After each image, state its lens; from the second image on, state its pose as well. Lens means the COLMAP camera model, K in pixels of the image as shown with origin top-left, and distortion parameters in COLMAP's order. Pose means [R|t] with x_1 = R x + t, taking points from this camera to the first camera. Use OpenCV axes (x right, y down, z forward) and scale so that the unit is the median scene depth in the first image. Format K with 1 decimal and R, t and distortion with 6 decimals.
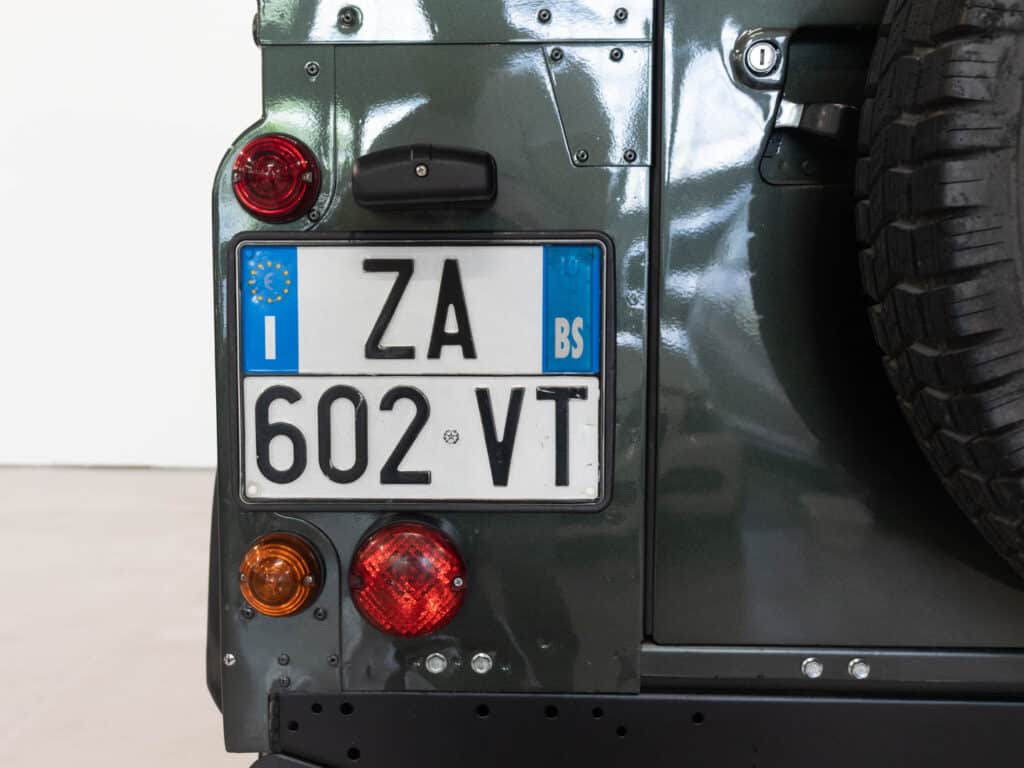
lens RADIAL K [[1076.1, 0, 514.1], [0, 1076.1, 380.9], [0, 0, 1]] dist [-0.014304, 0.000000]
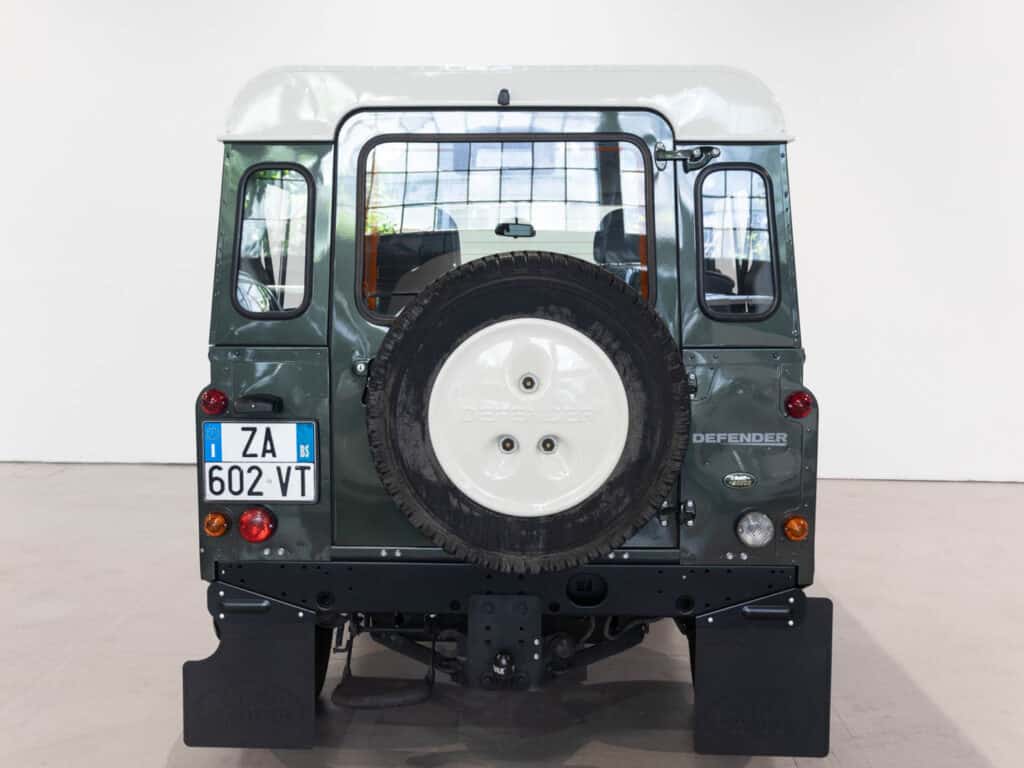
lens RADIAL K [[1002.6, 0, 511.4], [0, 1002.6, 389.0], [0, 0, 1]] dist [0.003827, 0.000000]
pose [[0.999996, 0.002714, -0.000480, 0.674911], [-0.002702, 0.999709, 0.023973, -0.301236], [0.000545, -0.023972, 0.999712, -2.022587]]
